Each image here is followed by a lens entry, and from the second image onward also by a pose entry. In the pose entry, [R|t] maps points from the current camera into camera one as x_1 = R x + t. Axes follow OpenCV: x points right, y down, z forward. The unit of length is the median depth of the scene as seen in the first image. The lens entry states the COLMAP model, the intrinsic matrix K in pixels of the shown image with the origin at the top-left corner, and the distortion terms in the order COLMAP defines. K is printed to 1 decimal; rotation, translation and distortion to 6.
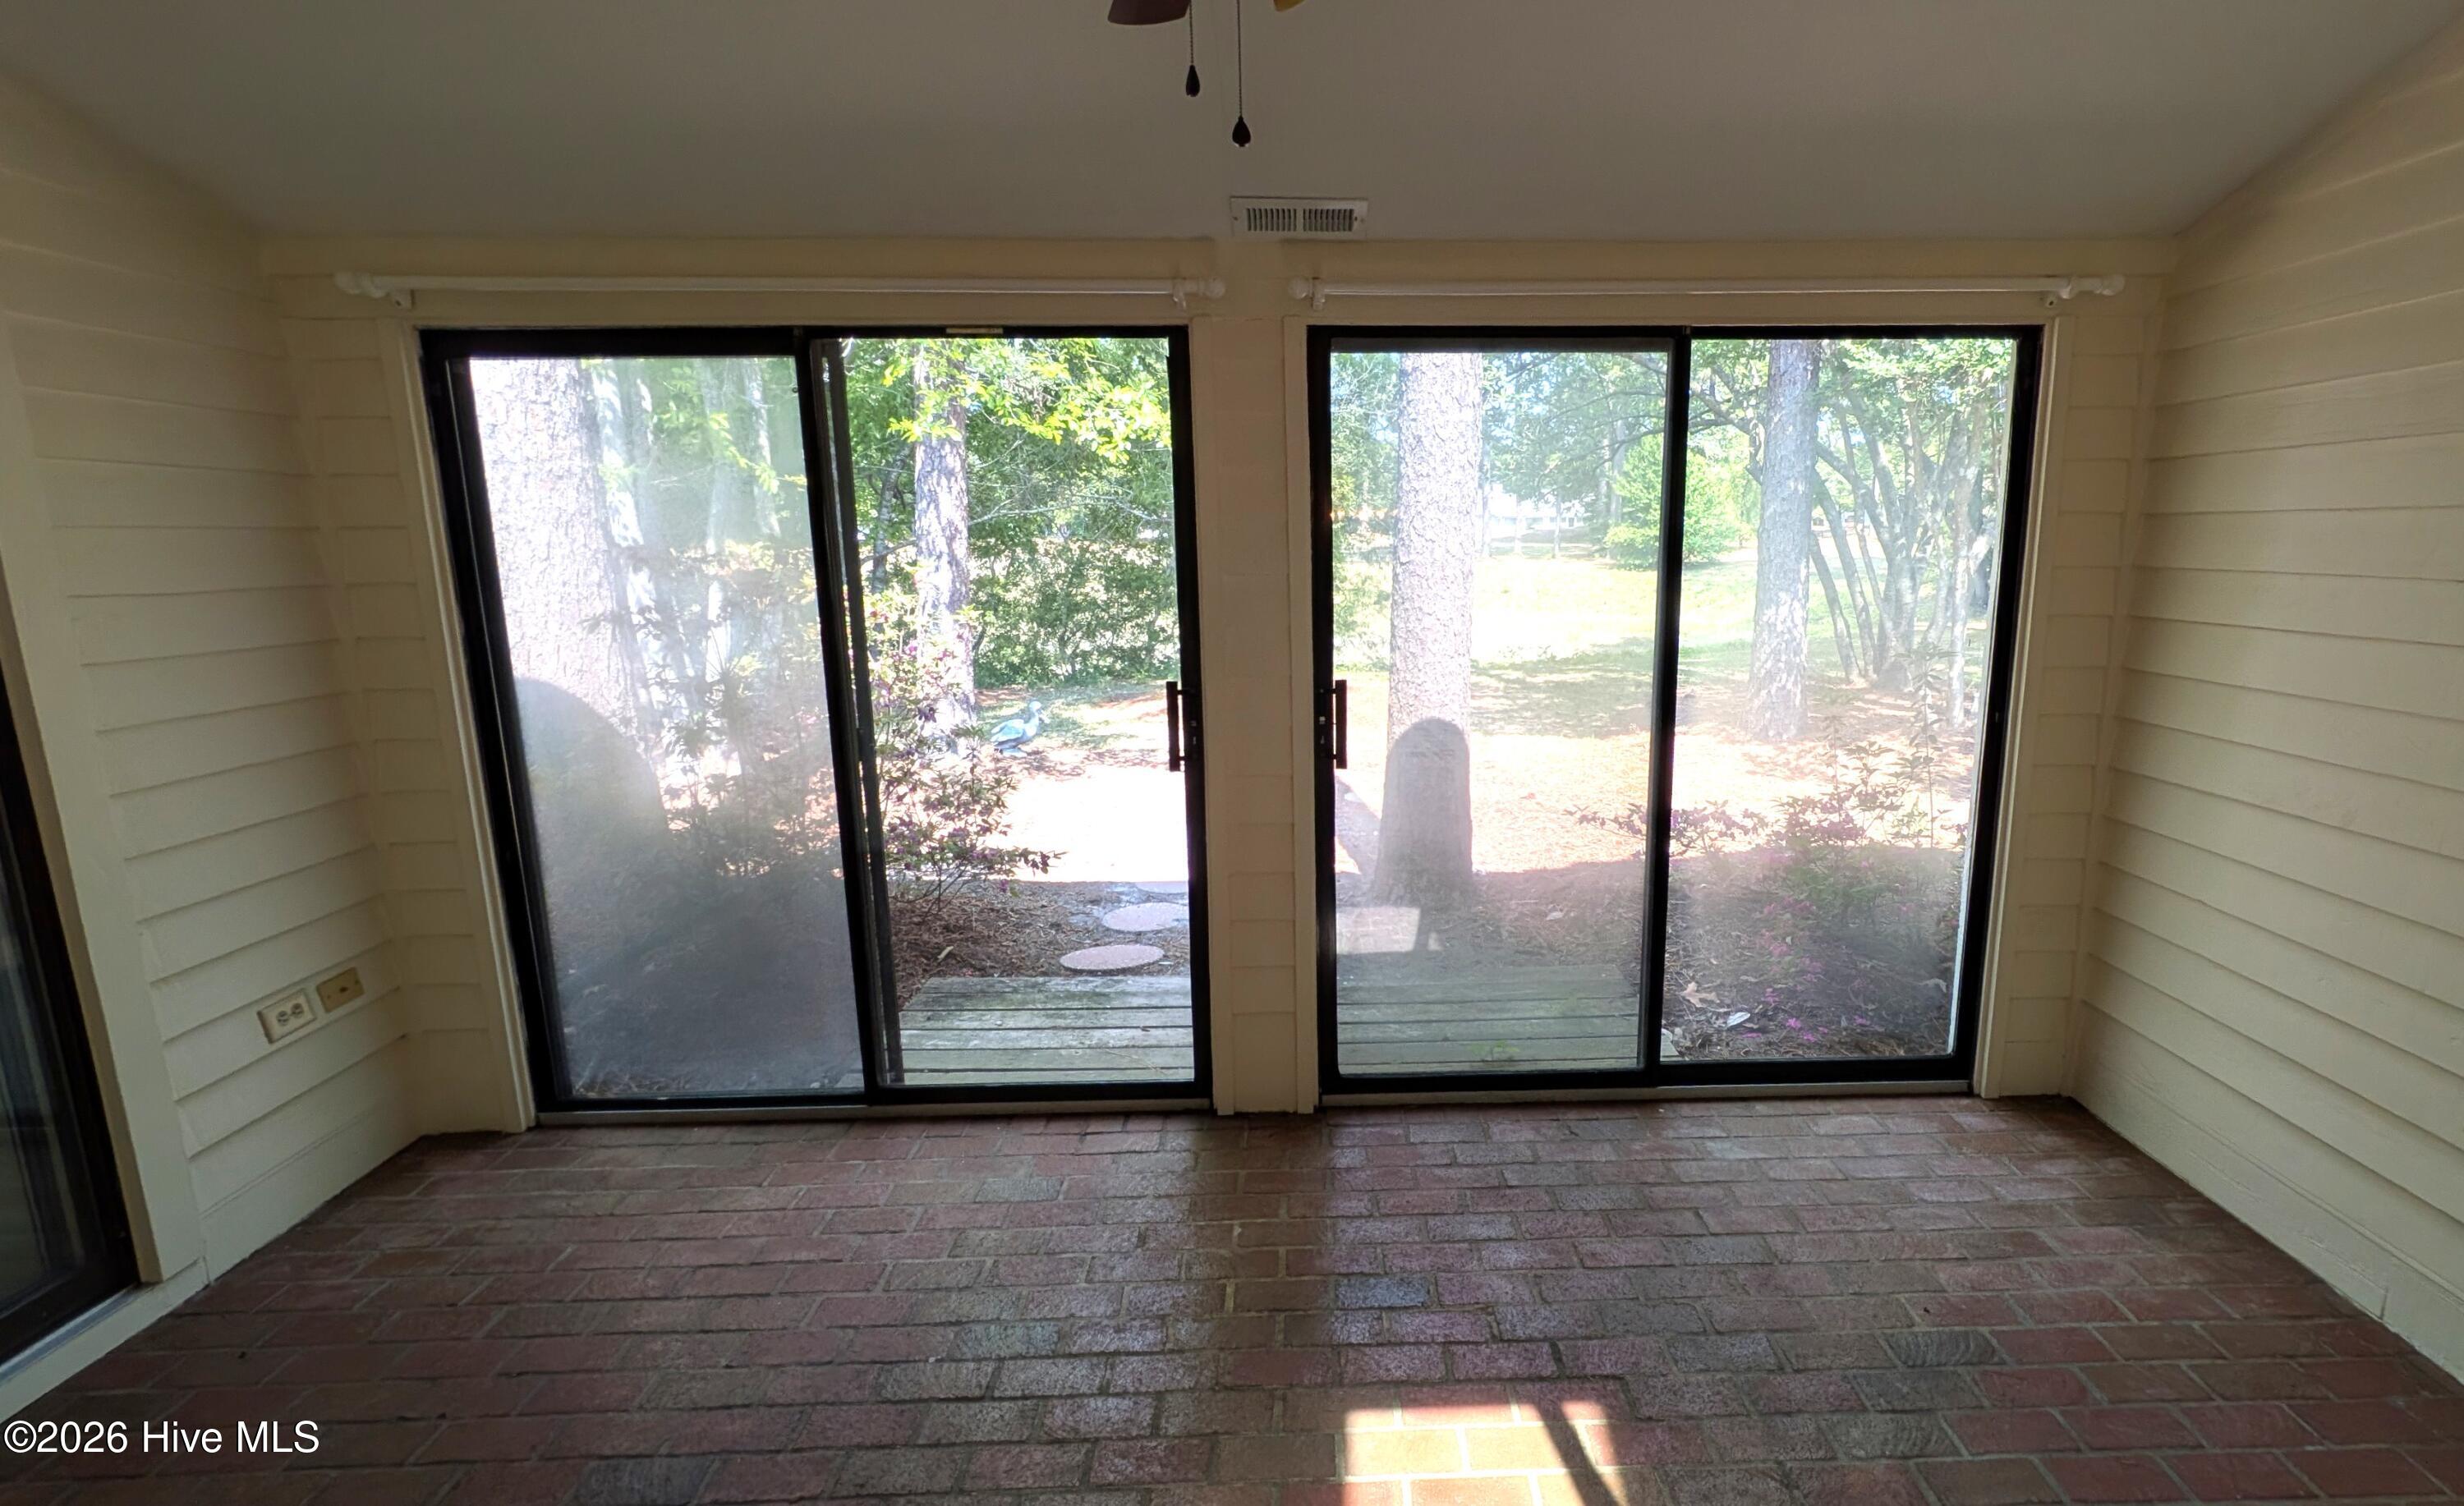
lens RADIAL K [[1172.8, 0, 1342.2], [0, 1172.8, 740.0], [0, 0, 1]] dist [-0.002636, -0.001662]
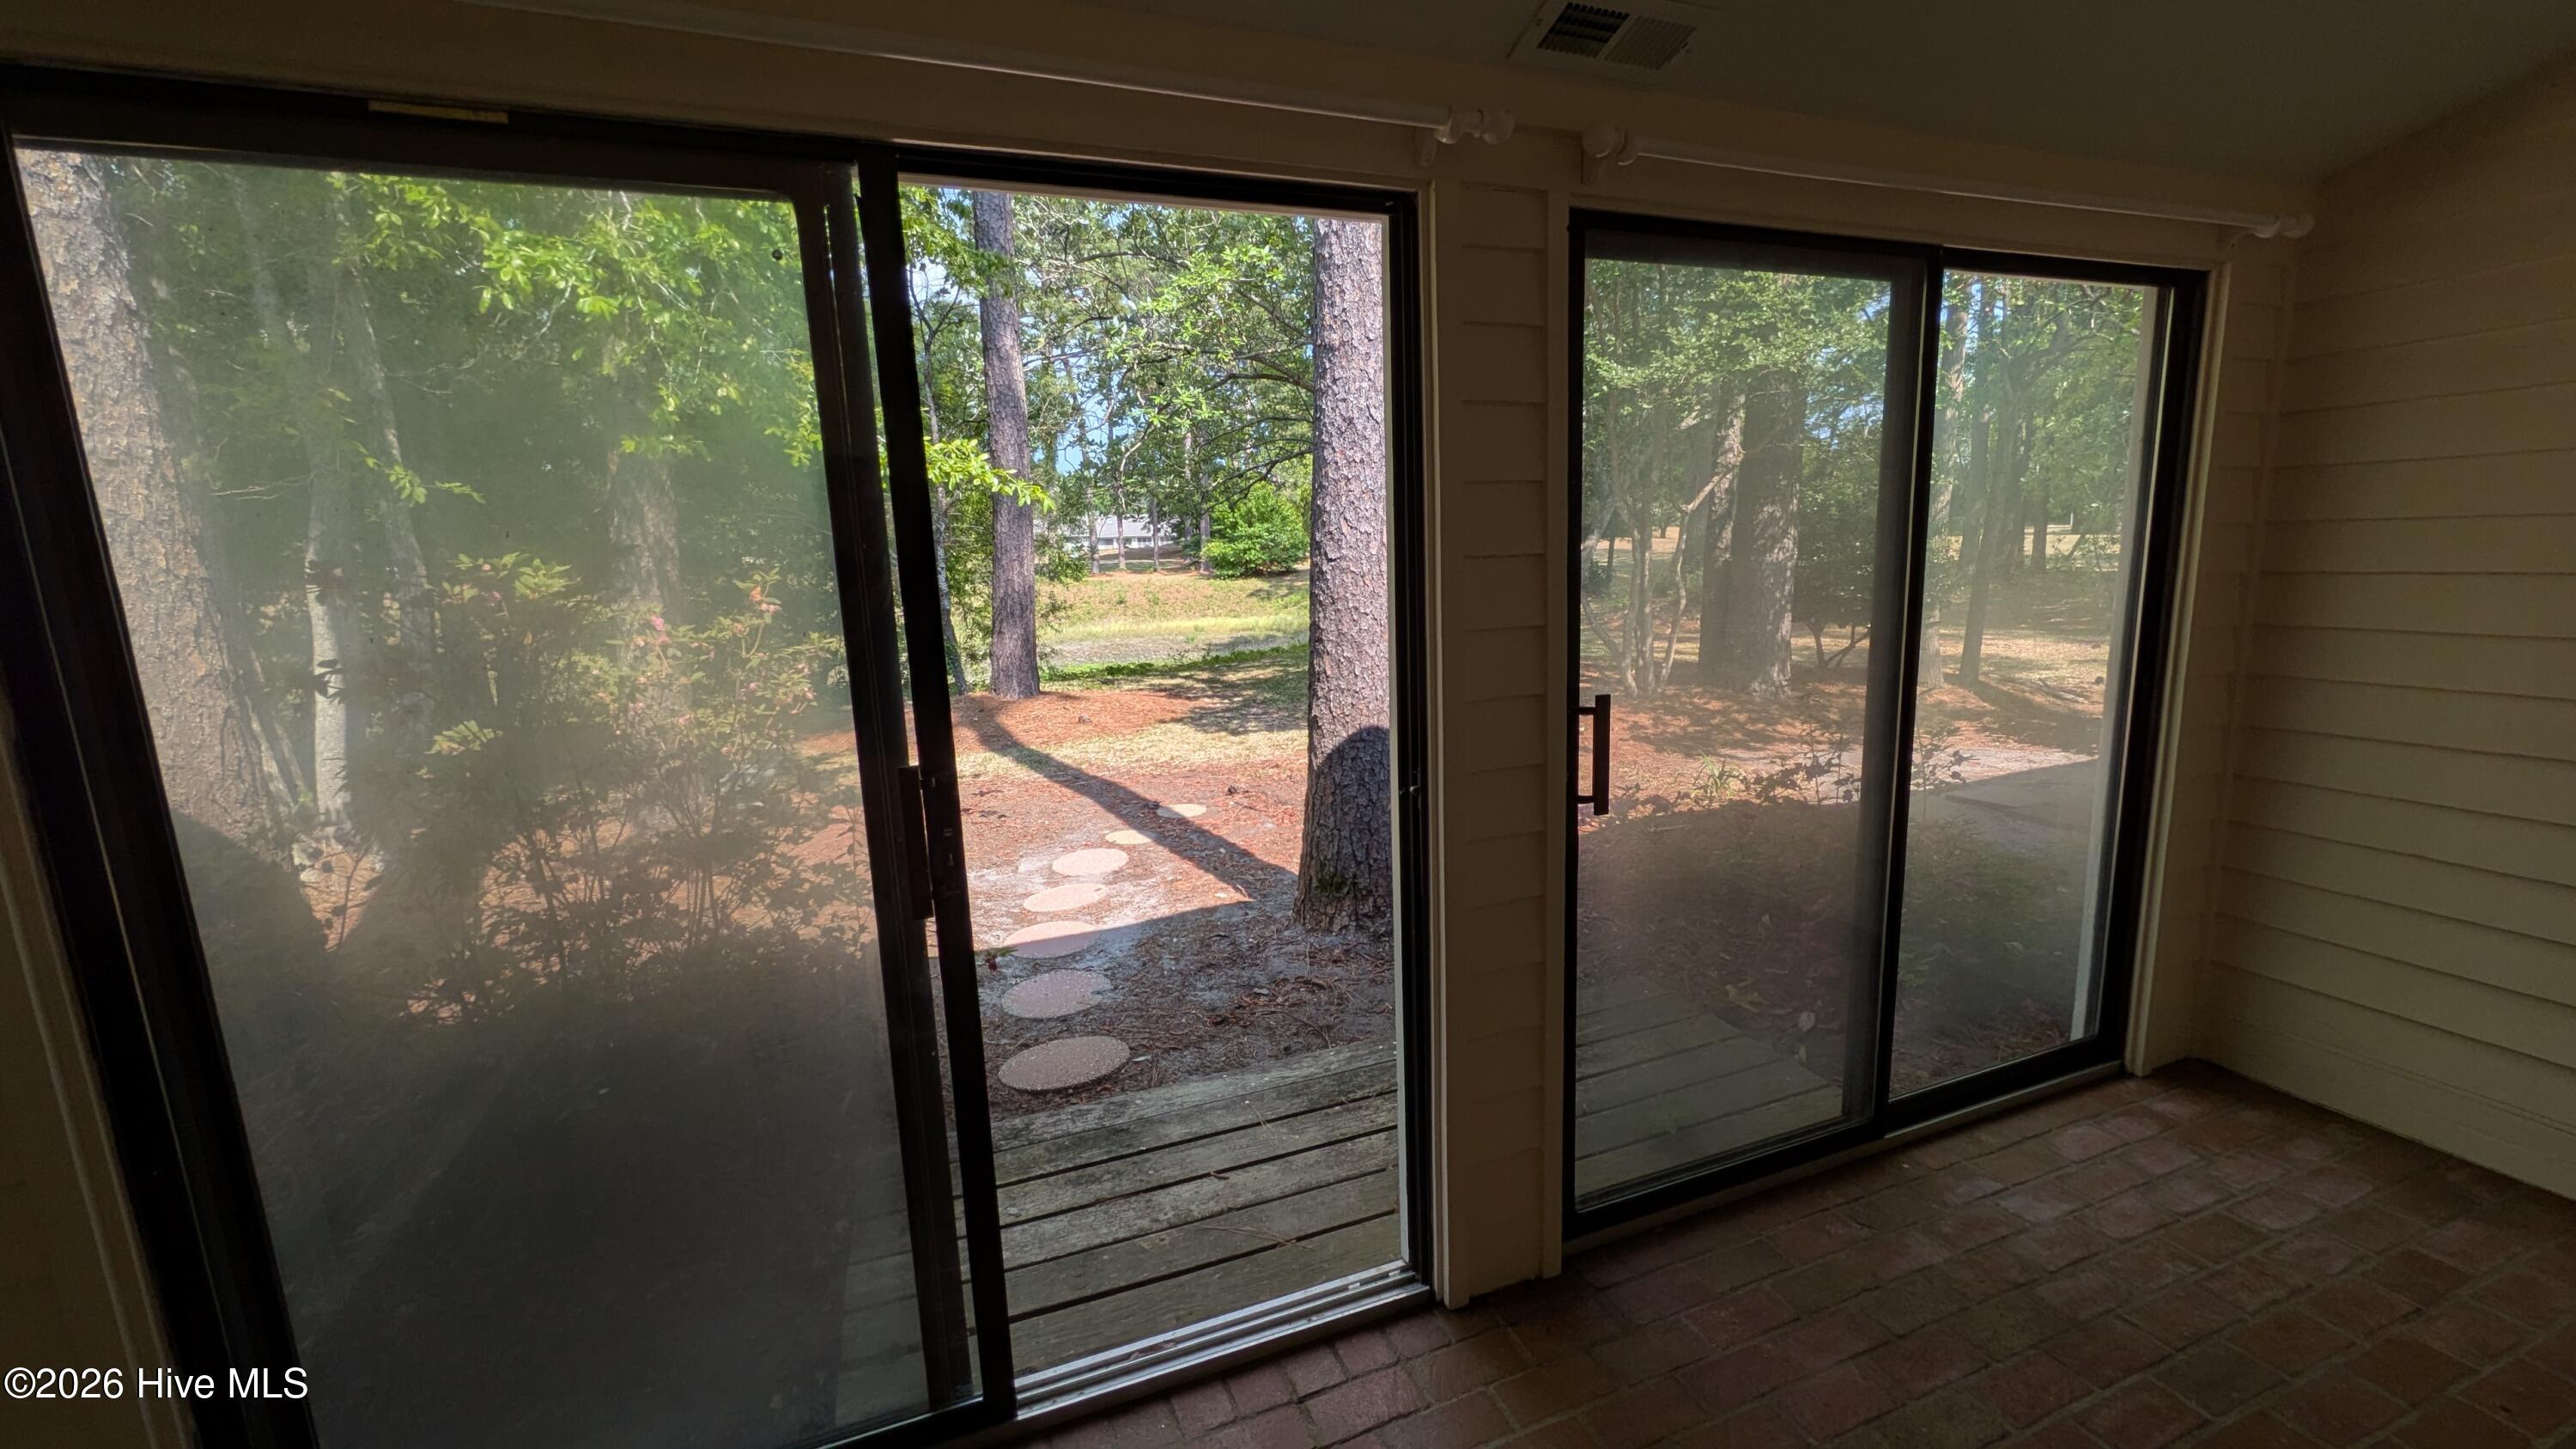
lens RADIAL K [[1010.3, 0, 1289.6], [0, 1010.3, 715.3], [0, 0, 1]] dist [-0.003290, -0.002176]
pose [[0.944866, -0.080164, 0.317492, -0.281394], [0.084902, 0.996389, -0.001091, -0.040205], [-0.316258, 0.027987, 0.948260, 0.330235]]
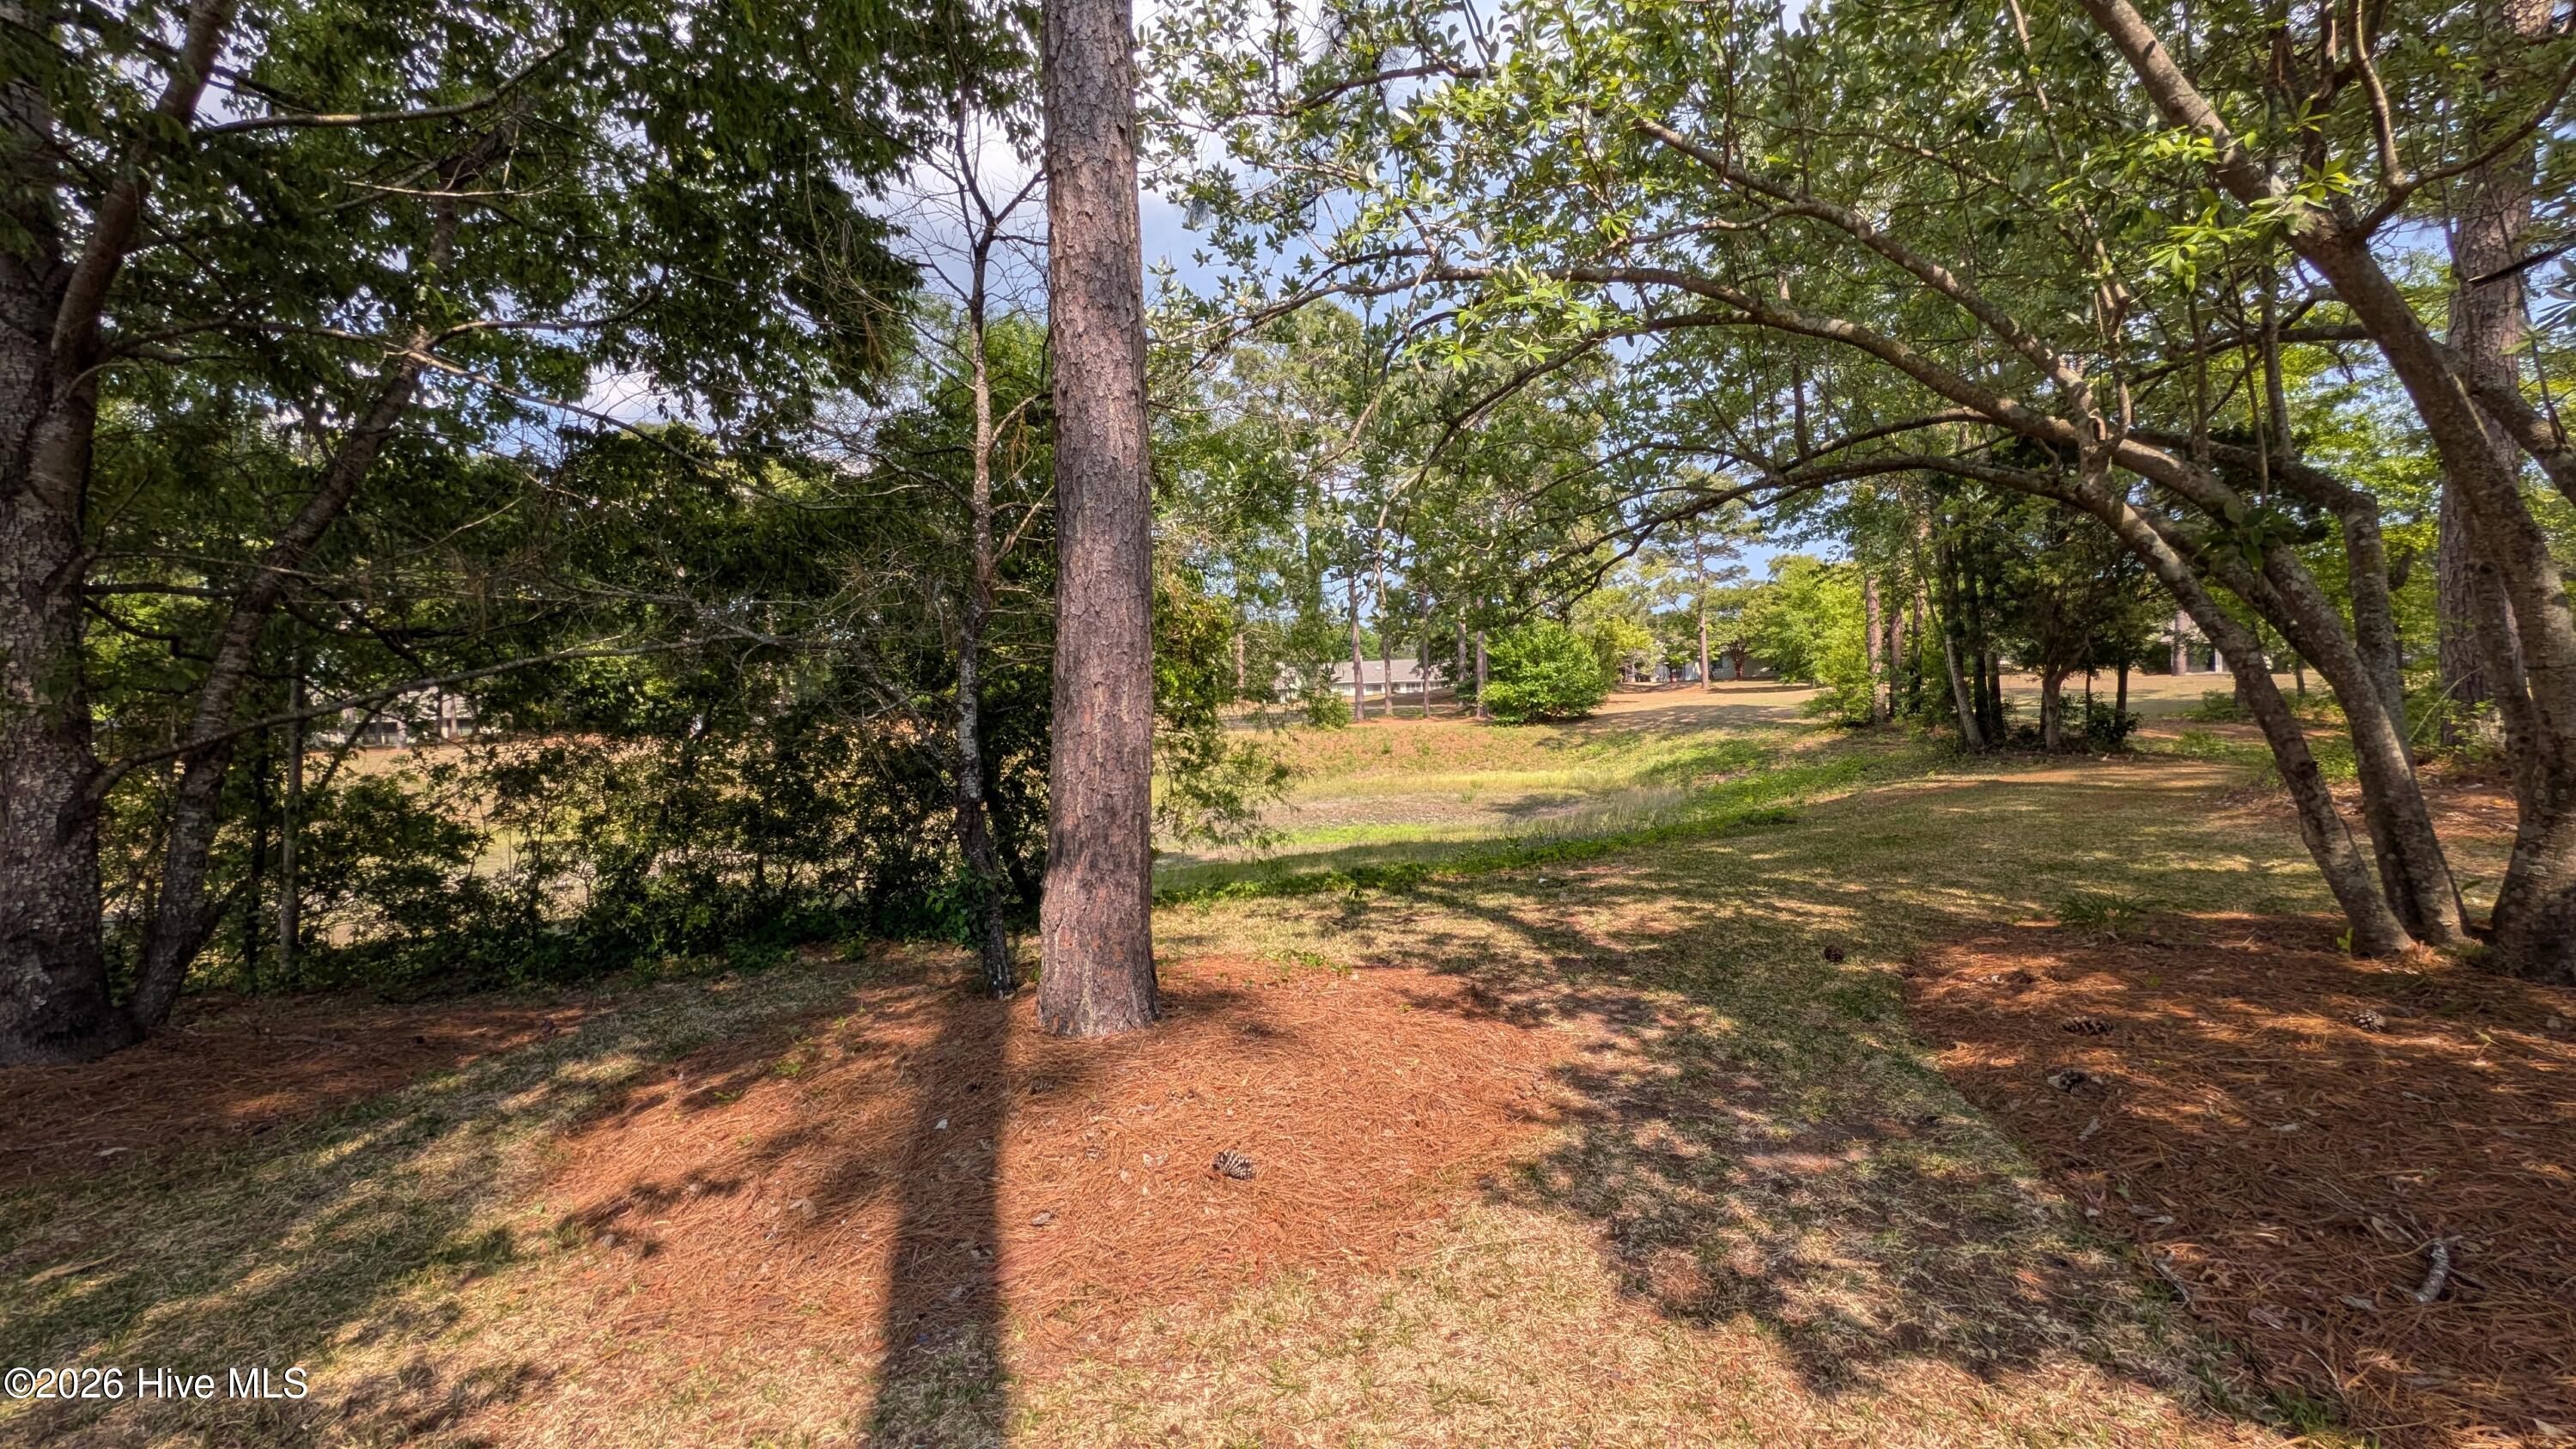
lens RADIAL K [[1018.8, 0, 1300.5], [0, 1018.8, 720.6], [0, 0, 1]] dist [-0.001197, -0.000019]
pose [[0.996138, -0.035394, 0.080348, 0.012142], [0.047822, 0.986208, -0.158449, -0.238823], [-0.073631, 0.161680, 0.984093, 1.832356]]
